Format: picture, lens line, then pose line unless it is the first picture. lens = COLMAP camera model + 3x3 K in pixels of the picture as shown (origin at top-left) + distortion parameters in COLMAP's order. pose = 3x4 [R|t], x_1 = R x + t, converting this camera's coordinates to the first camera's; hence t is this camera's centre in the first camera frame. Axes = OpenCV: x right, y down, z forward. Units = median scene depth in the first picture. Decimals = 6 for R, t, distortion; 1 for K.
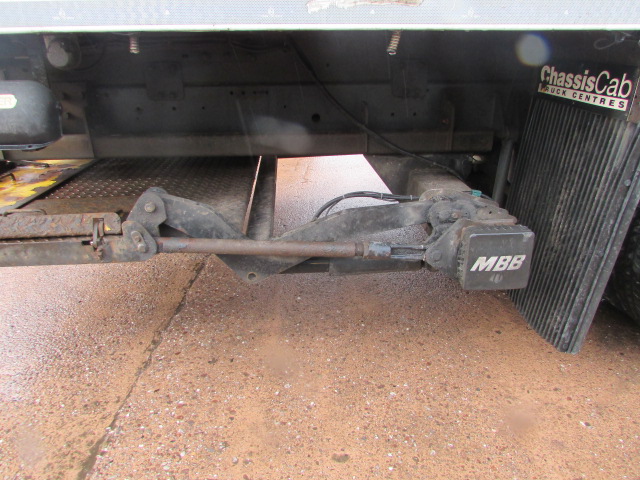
lens RADIAL K [[447.5, 0, 320.0], [0, 447.5, 240.0], [0, 0, 1]] dist [-0.026468, 0.002219]
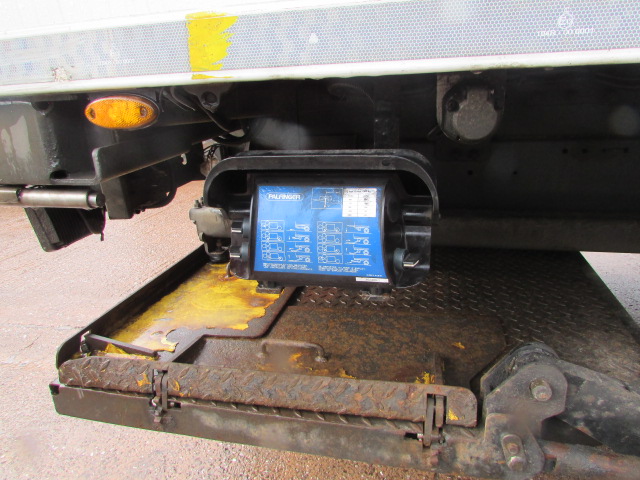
lens RADIAL K [[447.5, 0, 320.0], [0, 447.5, 240.0], [0, 0, 1]] dist [-0.026468, 0.002219]
pose [[0.956672, 0.064101, -0.284025, -0.492236], [-0.079366, 0.995937, -0.042554, -0.206258], [0.280143, 0.063252, 0.957872, 0.413010]]
